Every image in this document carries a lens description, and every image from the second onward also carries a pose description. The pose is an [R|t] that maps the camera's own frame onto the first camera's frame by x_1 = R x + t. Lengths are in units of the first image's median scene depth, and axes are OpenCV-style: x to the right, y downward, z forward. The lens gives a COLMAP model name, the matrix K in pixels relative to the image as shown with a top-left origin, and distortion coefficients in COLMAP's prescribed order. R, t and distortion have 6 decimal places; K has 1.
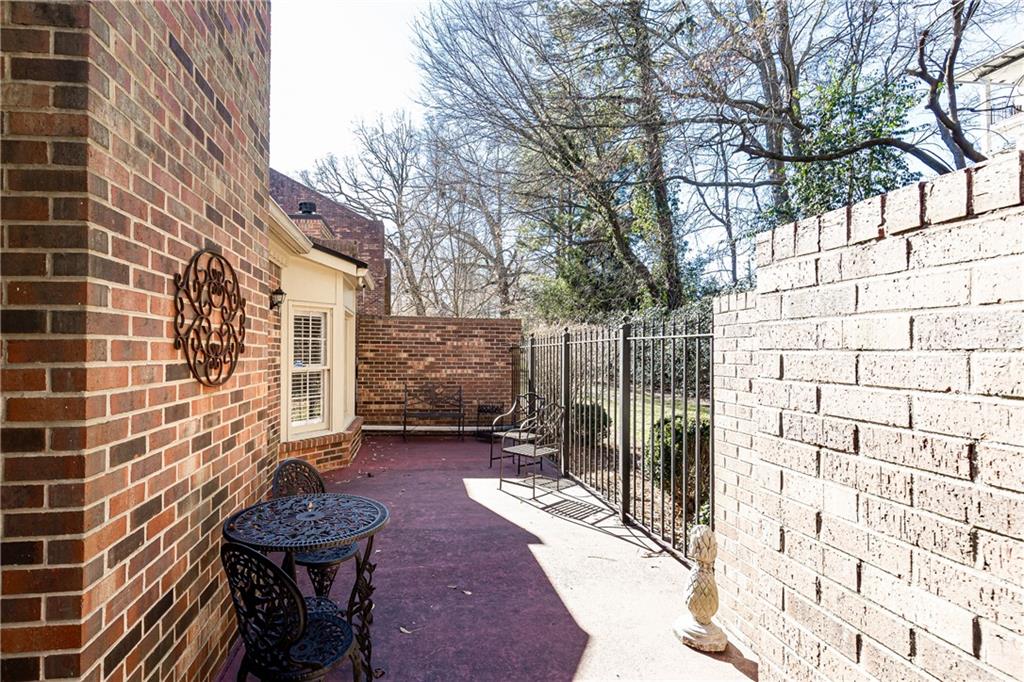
lens RADIAL K [[460.1, 0, 500.3], [0, 460.1, 344.0], [0, 0, 1]] dist [0.002901, -0.000207]
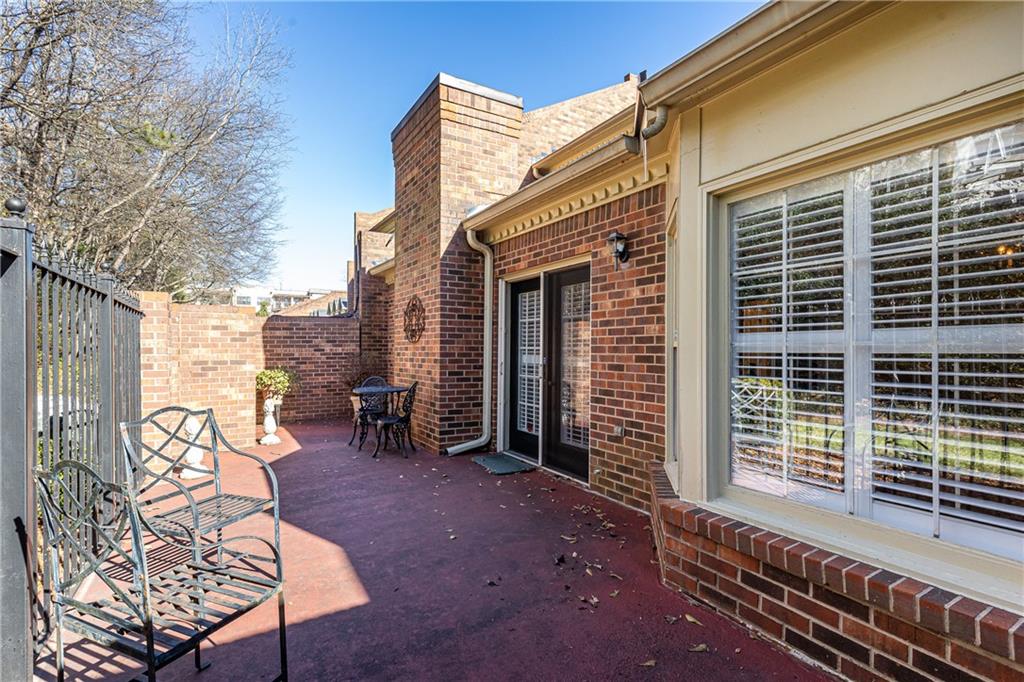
lens RADIAL K [[460.1, 0, 500.3], [0, 460.1, 344.0], [0, 0, 1]] dist [0.002901, -0.000207]
pose [[-0.940035, -0.003986, -0.341054, -0.111837], [0.003766, 0.999749, -0.022064, 0.136810], [0.341057, -0.022025, -0.939785, 3.266727]]
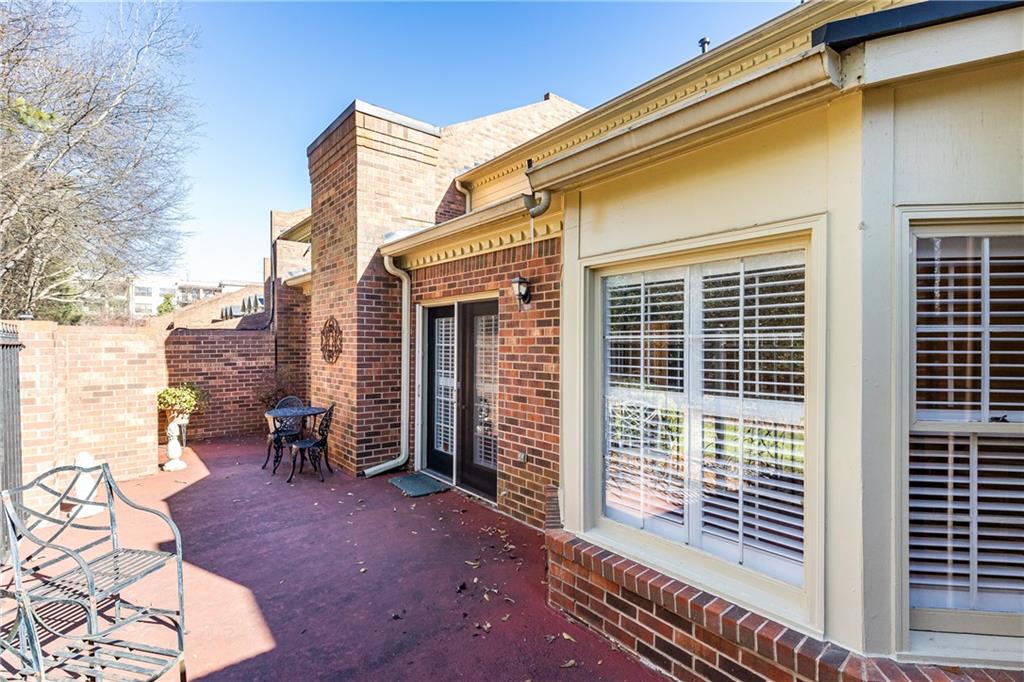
lens RADIAL K [[460.1, 0, 500.3], [0, 460.1, 344.0], [0, 0, 1]] dist [0.002901, -0.000207]
pose [[-0.878477, 0.002041, -0.477780, -0.134938], [0.006751, 0.999944, -0.008141, -0.003192], [0.477737, -0.010377, -0.878442, 3.393463]]
